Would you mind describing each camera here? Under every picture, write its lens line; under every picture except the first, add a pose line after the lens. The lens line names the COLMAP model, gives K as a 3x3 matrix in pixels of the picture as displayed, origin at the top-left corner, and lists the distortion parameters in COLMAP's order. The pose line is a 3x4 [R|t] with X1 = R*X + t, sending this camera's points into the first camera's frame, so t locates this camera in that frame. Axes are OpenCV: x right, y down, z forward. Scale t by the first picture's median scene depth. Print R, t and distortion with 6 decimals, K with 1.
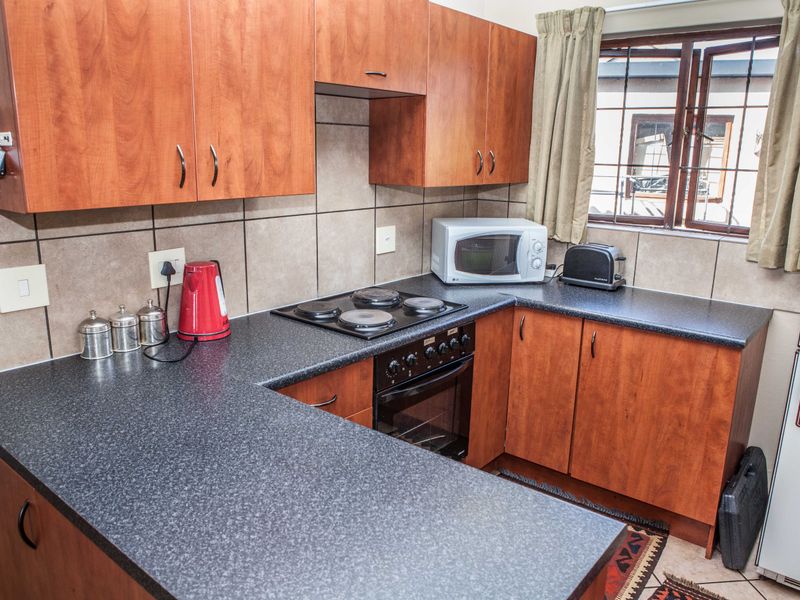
lens RADIAL K [[614.0, 0, 400.0], [0, 614.0, 300.0], [0, 0, 1]] dist [-0.113210, 0.088110]
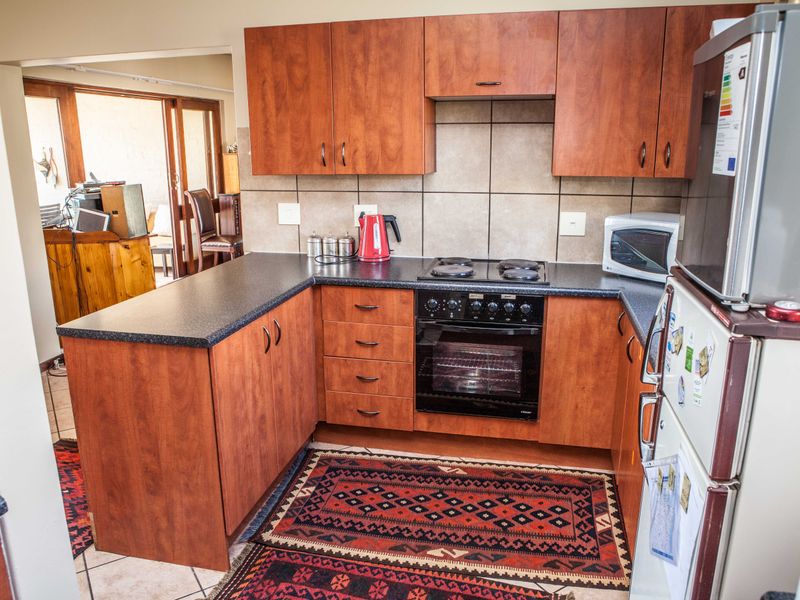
lens RADIAL K [[614.0, 0, 400.0], [0, 614.0, 300.0], [0, 0, 1]] dist [-0.113210, 0.088110]
pose [[0.452690, 0.199382, -0.869090, 1.185139], [-0.196292, 0.973053, 0.120988, -0.051162], [0.869794, 0.115826, 0.479629, 0.304842]]
